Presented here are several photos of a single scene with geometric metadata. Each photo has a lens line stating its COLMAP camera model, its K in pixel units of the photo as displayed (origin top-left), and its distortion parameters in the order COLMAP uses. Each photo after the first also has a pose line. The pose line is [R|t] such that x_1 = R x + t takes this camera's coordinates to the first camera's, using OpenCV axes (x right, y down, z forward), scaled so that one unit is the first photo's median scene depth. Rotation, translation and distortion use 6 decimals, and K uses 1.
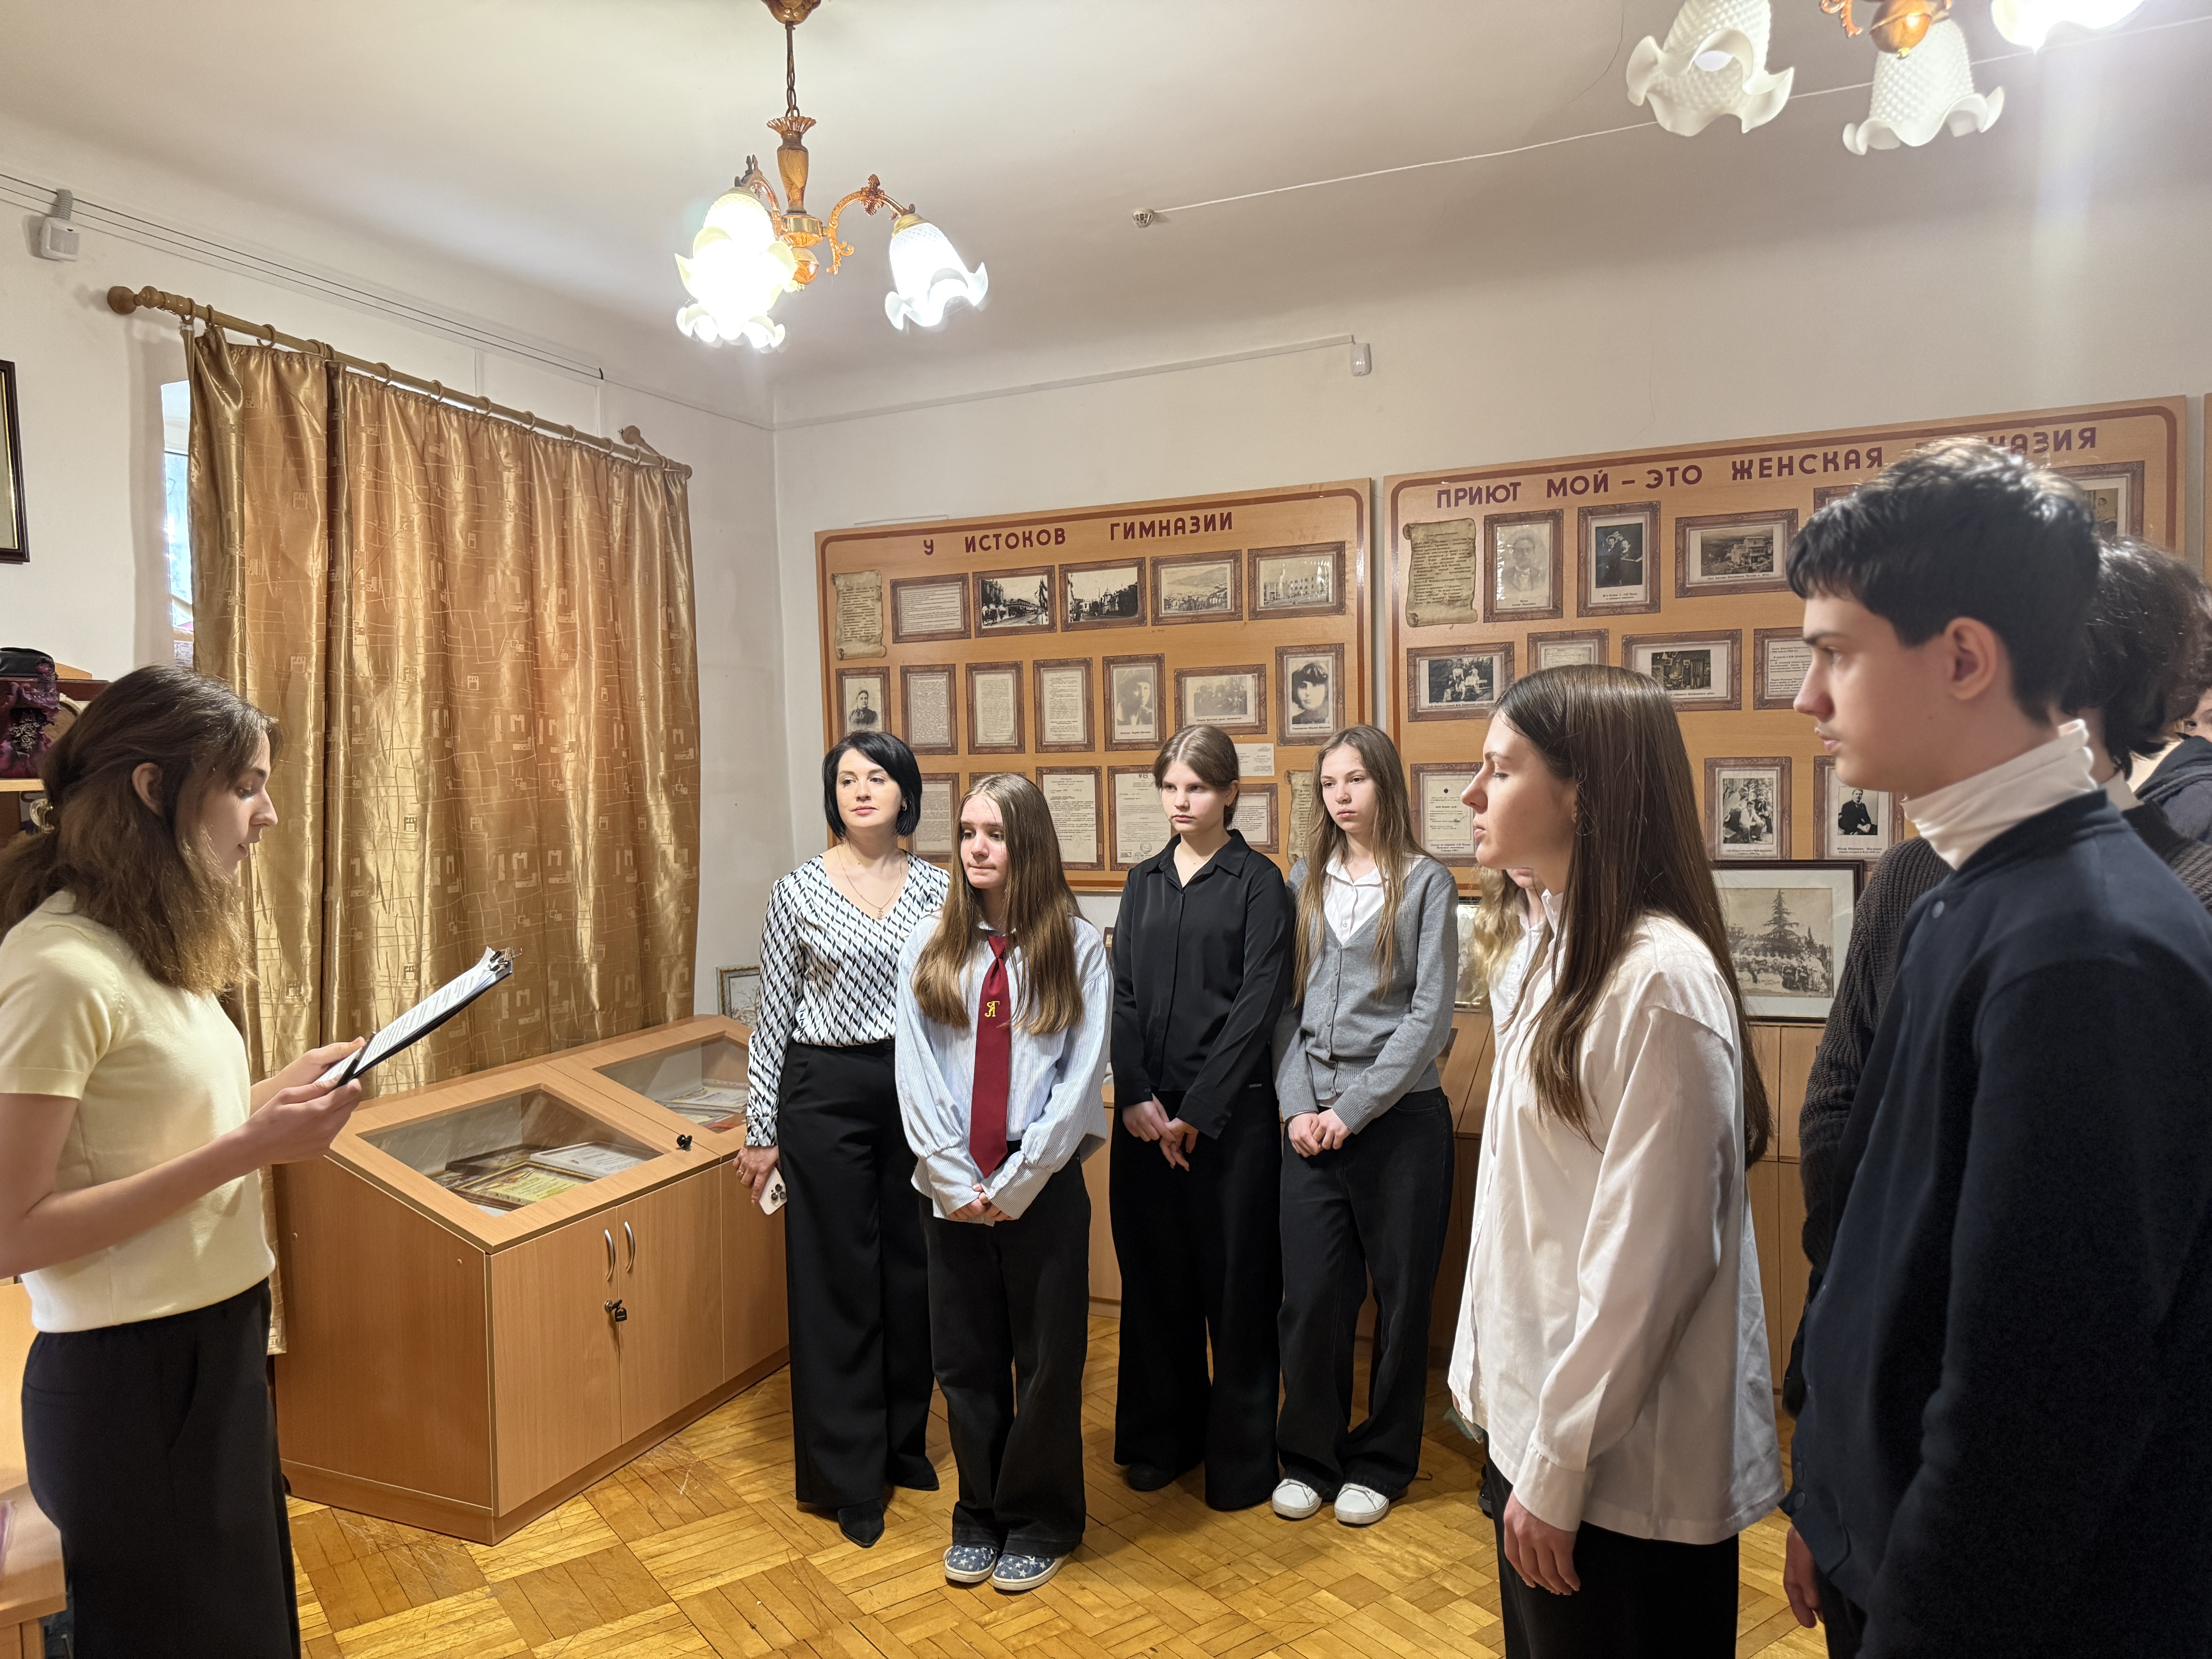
lens RADIAL K [[1532.7, 0, 1098.6], [0, 1532.7, 843.9], [0, 0, 1]] dist [0.062042, -0.082604]
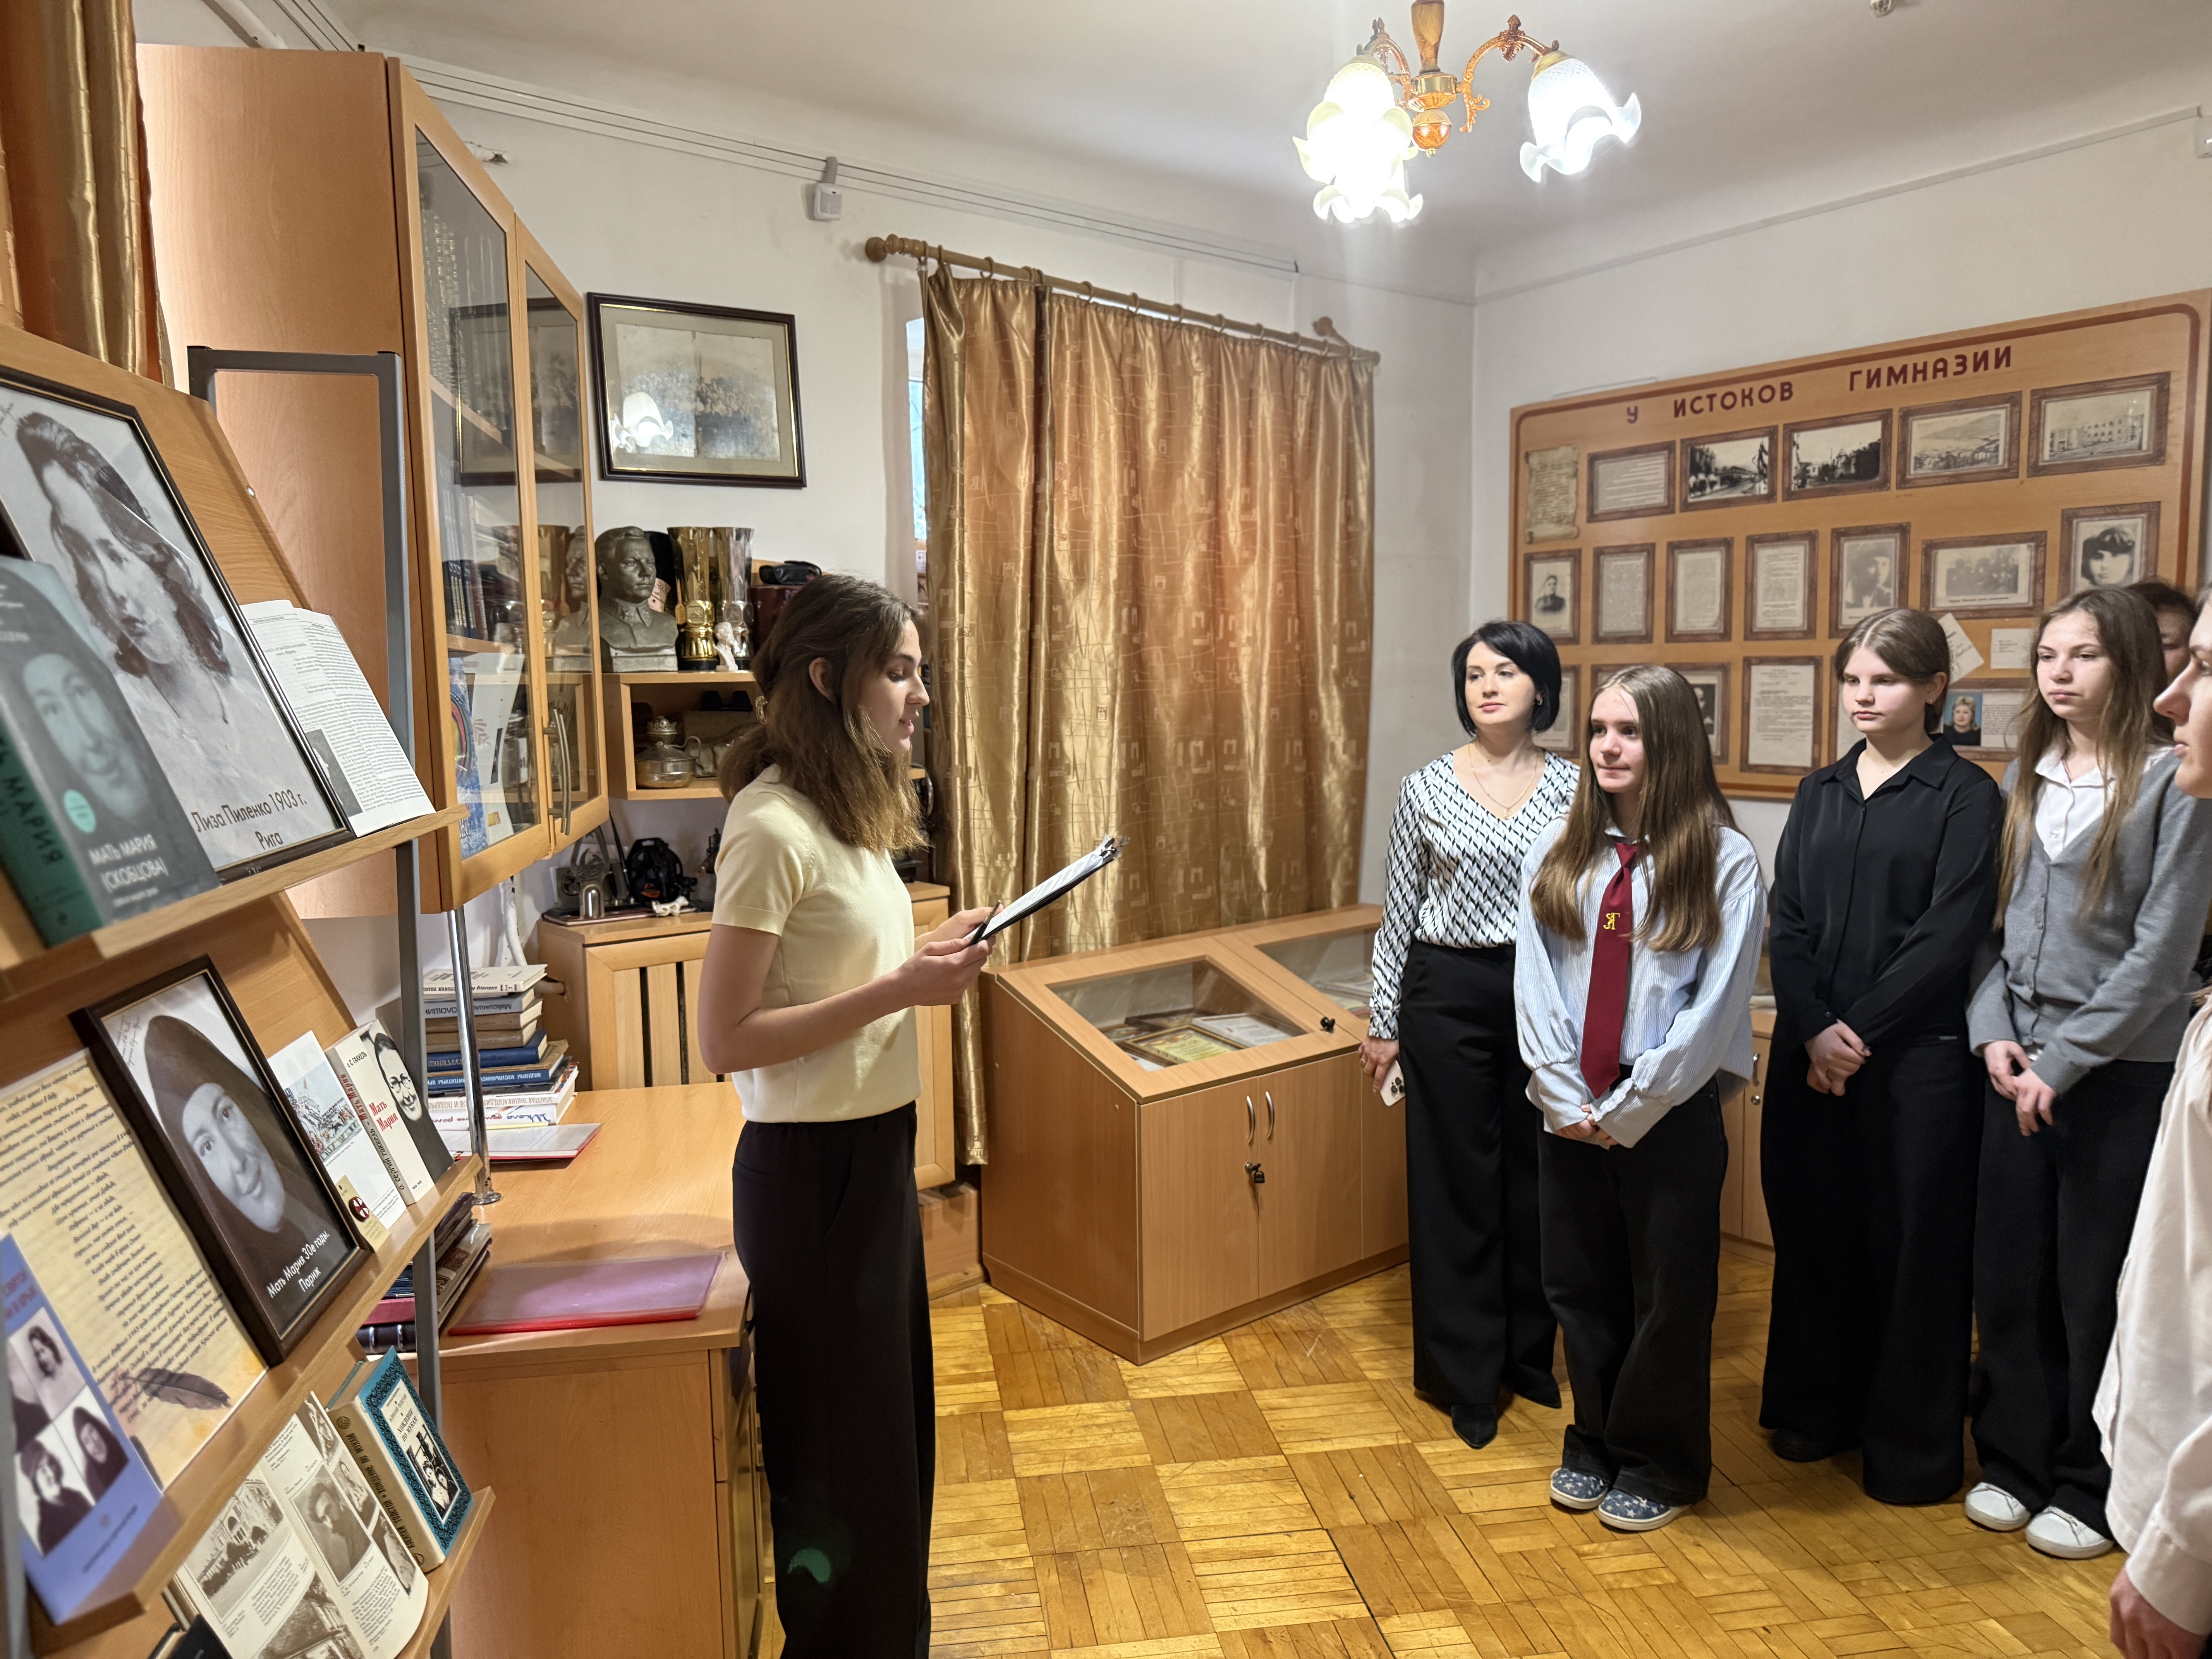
lens RADIAL K [[1532.7, 0, 1091.8], [0, 1532.7, 839.6], [0, 0, 1]] dist [0.062042, -0.082604]
pose [[0.887040, 0.055221, -0.458379, 0.049438], [-0.023038, 0.996879, 0.075513, -0.003385], [0.461118, -0.056423, 0.885543, 0.021793]]
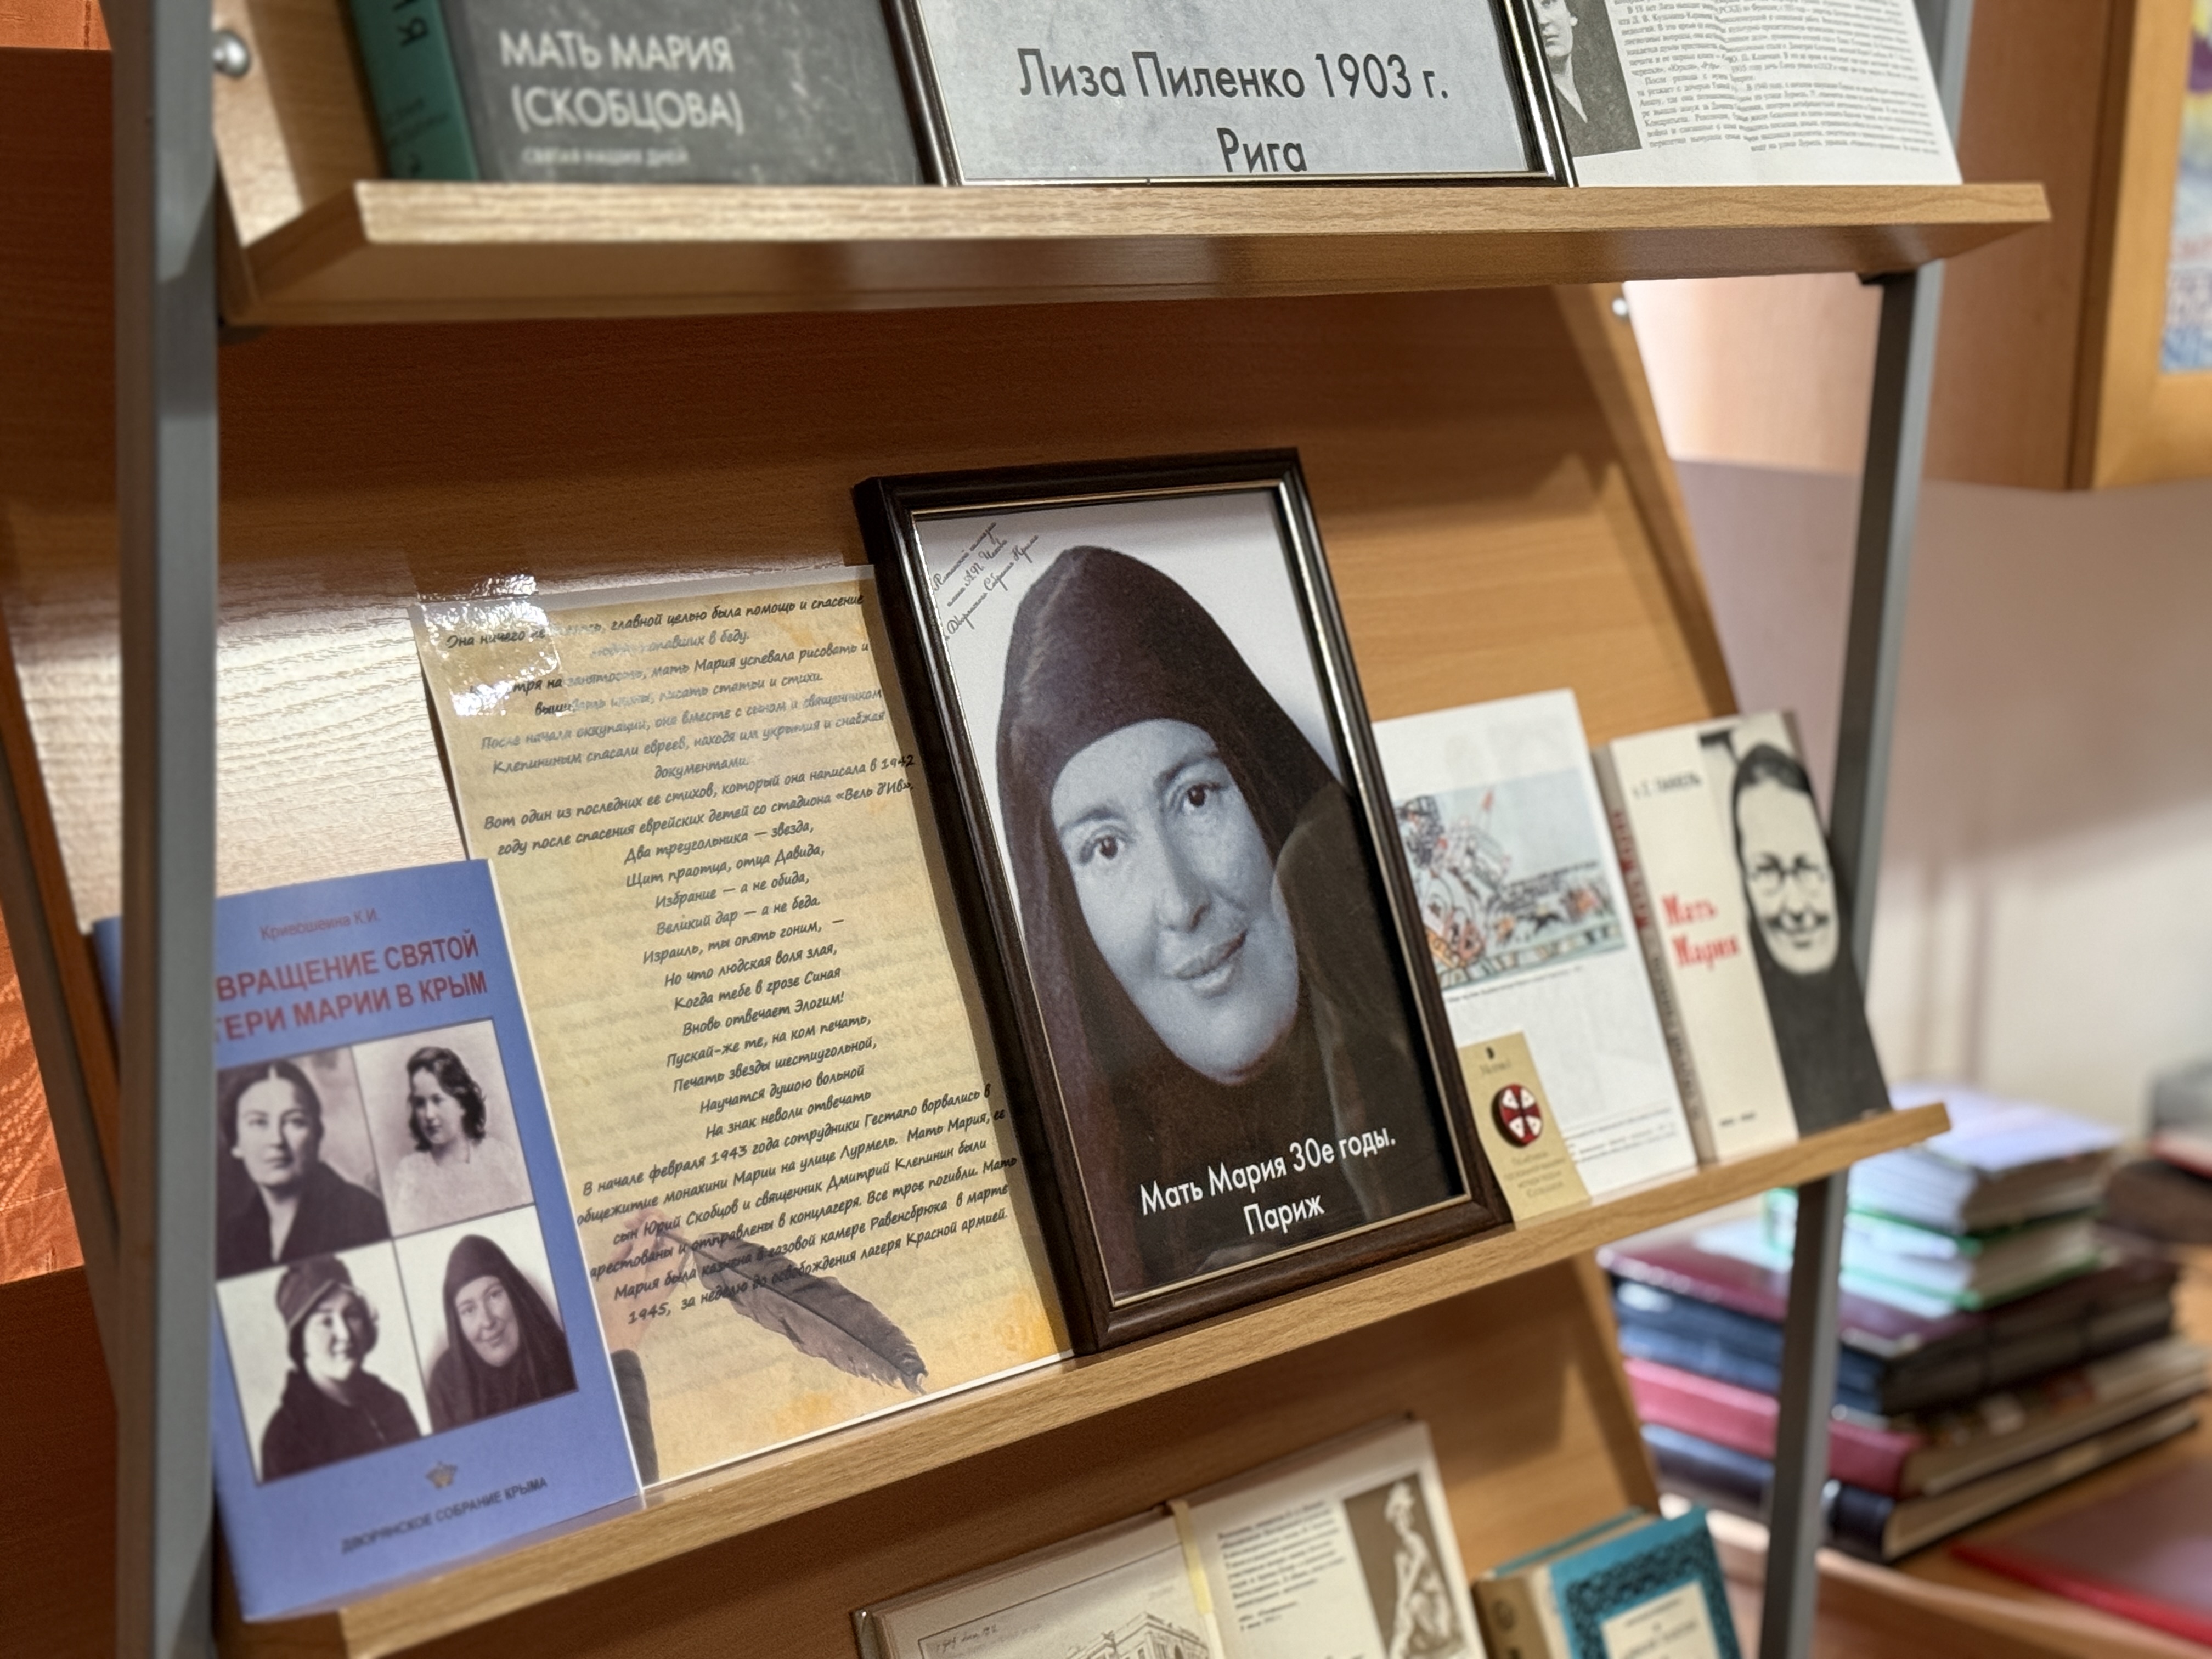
lens RADIAL K [[3815.3, 0, 1100.0], [0, 3815.3, 836.3], [0, 0, 1]] dist [0.005498, 0.000000]
pose [[0.182975, 0.215852, -0.959129, 0.077732], [-0.084751, 0.975431, 0.203353, 0.014761], [0.979458, 0.044079, 0.196773, 0.139950]]
